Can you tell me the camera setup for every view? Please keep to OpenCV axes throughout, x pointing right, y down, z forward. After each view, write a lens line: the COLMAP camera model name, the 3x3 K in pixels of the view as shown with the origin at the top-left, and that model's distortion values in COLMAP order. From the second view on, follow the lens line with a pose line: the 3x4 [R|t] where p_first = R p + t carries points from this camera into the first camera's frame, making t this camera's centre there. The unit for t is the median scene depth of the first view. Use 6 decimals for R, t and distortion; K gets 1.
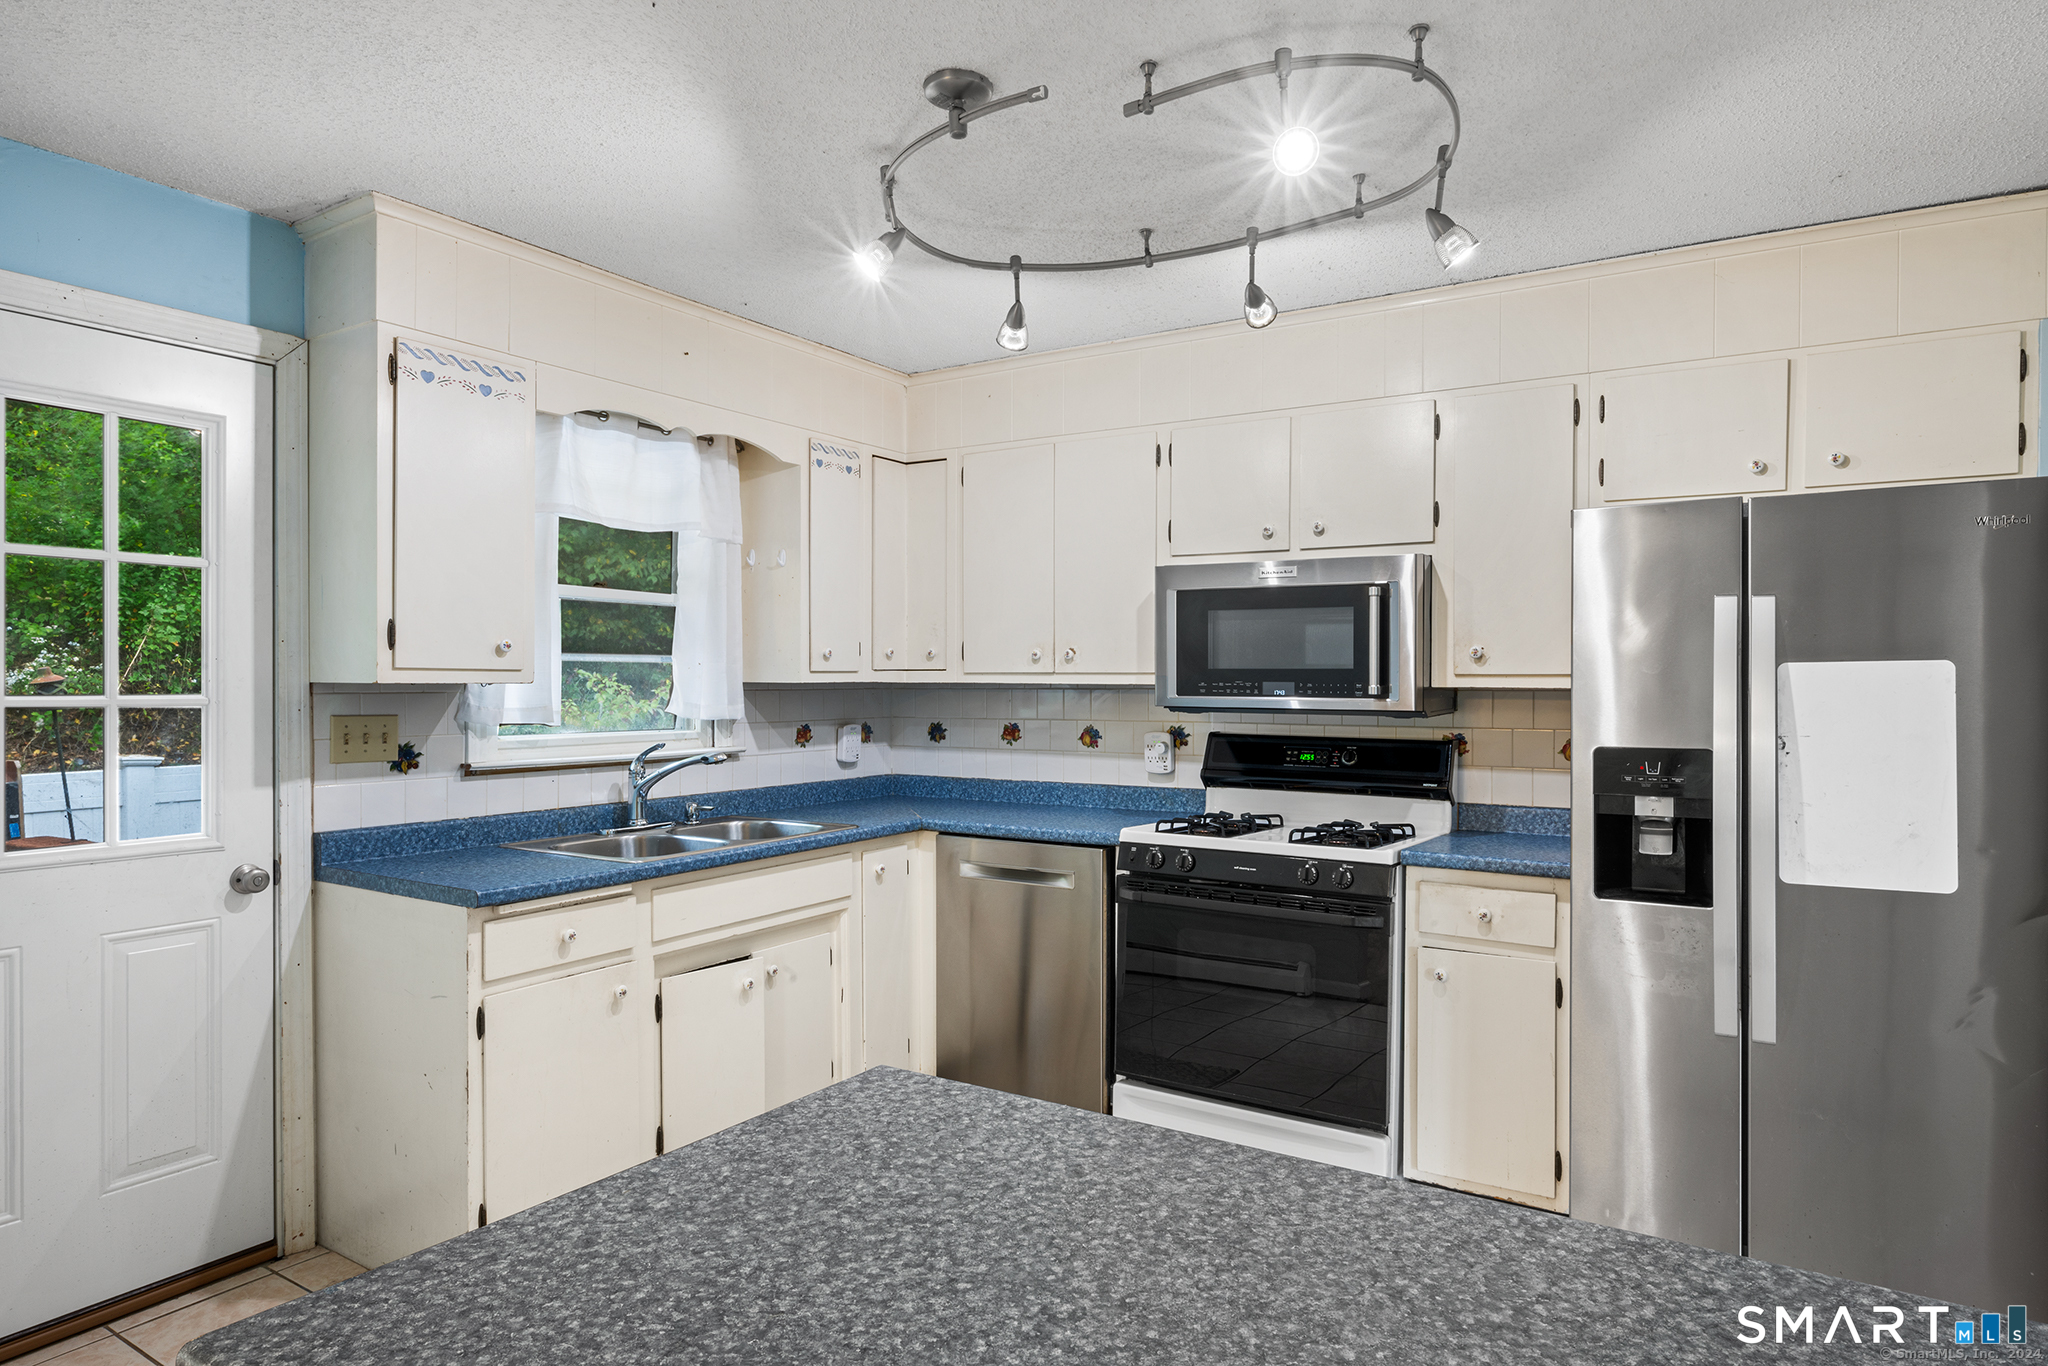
lens RADIAL K [[1231.2, 0, 1024.0], [0, 1231.2, 683.0], [0, 0, 1]] dist [0.001870, 0.002900]
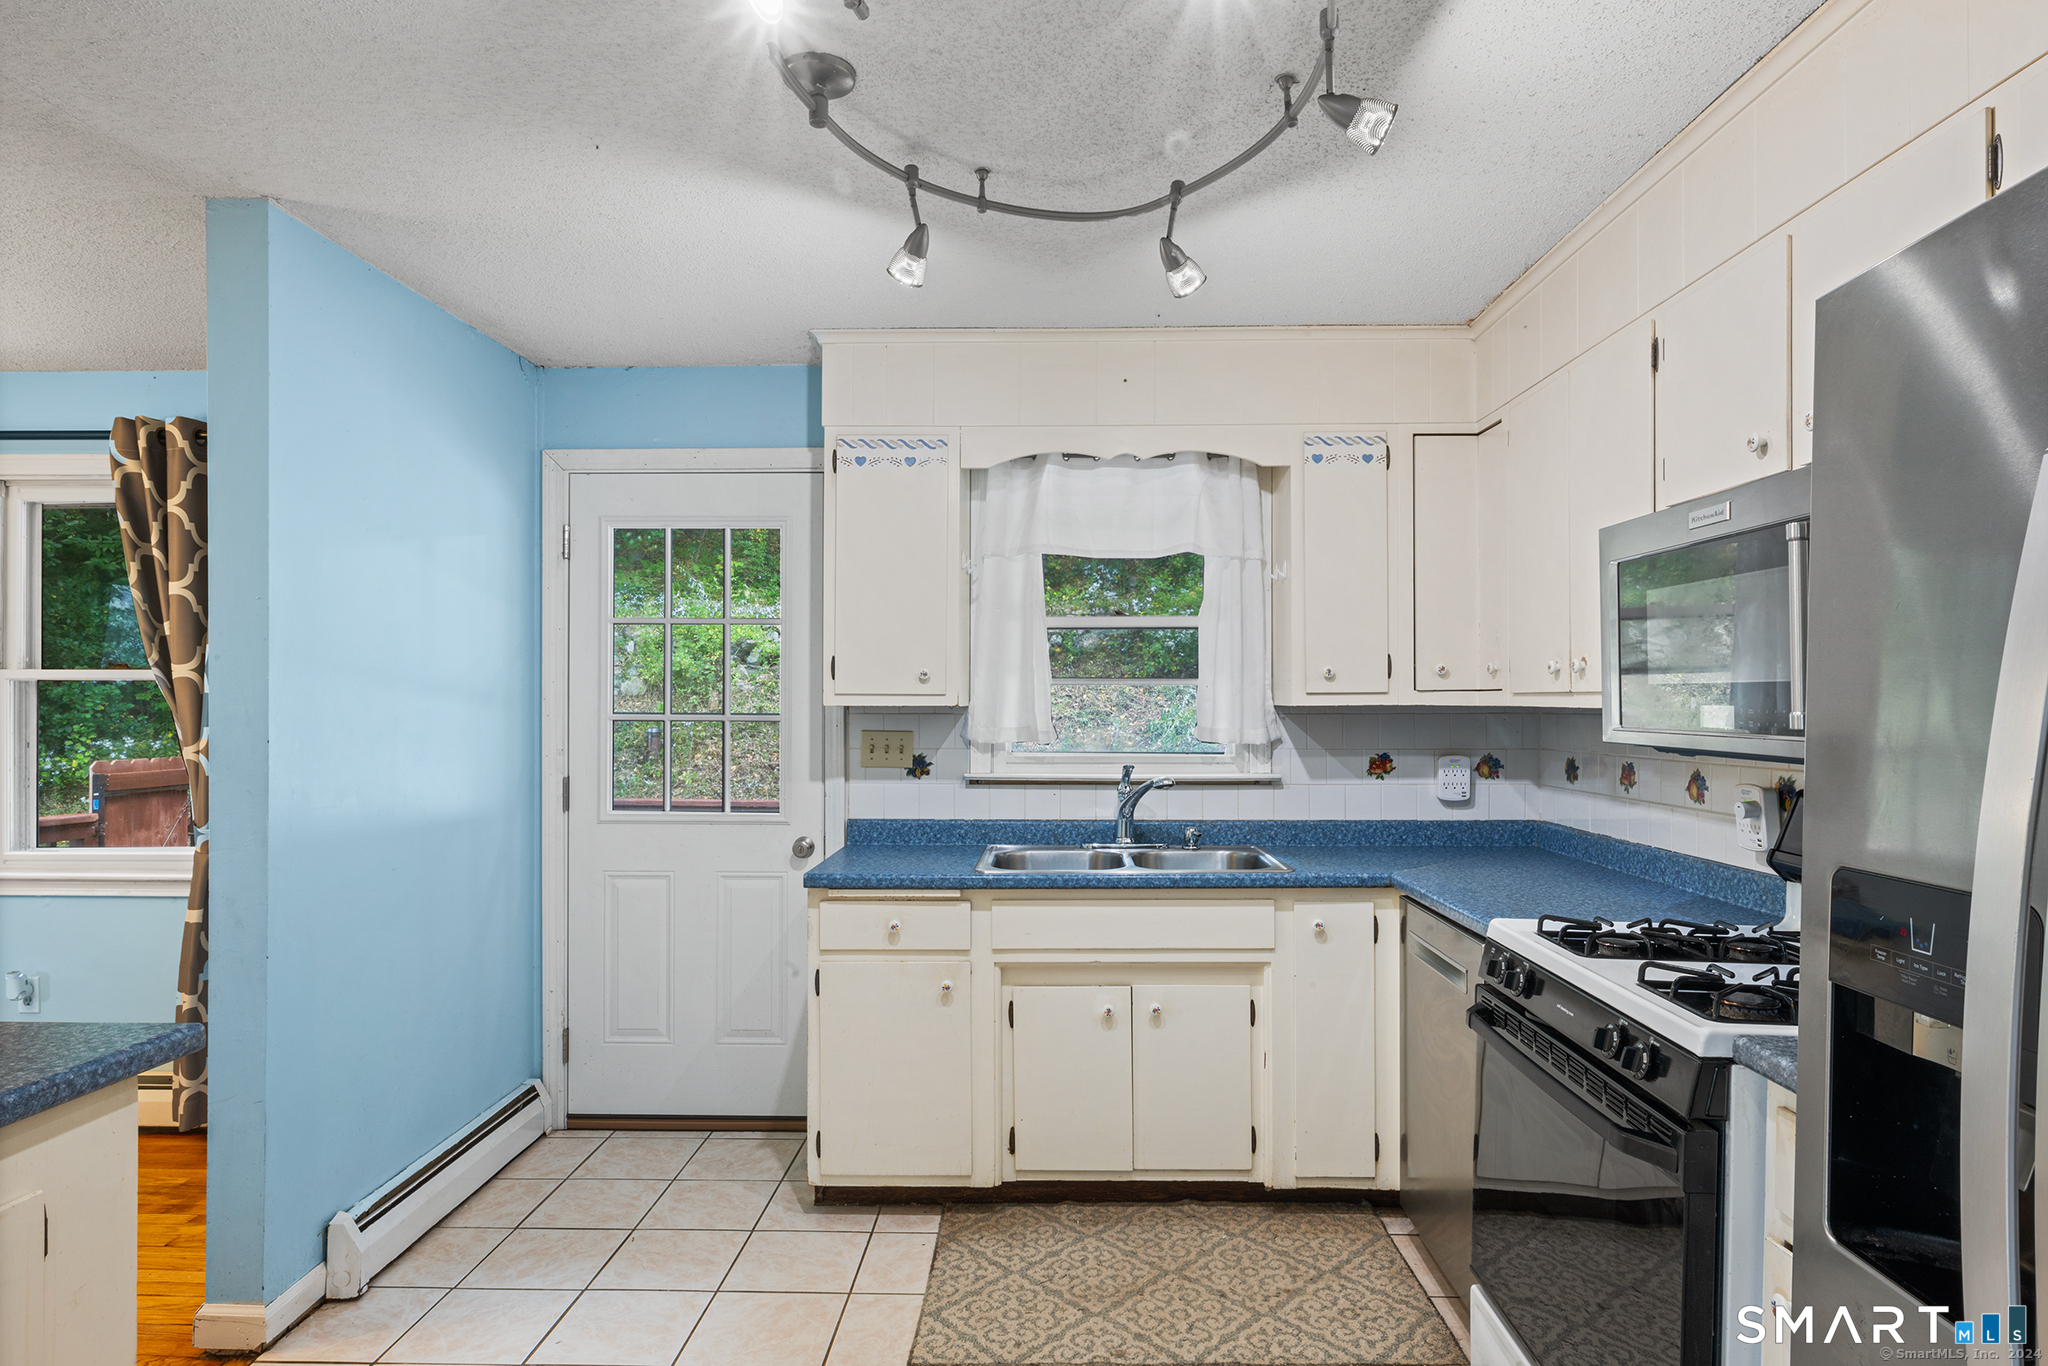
lens RADIAL K [[1170.8, 0, 1024.0], [0, 1170.8, 683.0], [0, 0, 1]] dist [-0.004022, 0.001200]
pose [[0.510075, -0.015280, -0.859994, 0.506104], [-0.001163, 0.999829, -0.018455, -0.000906], [0.860129, 0.010413, 0.509970, 0.437821]]
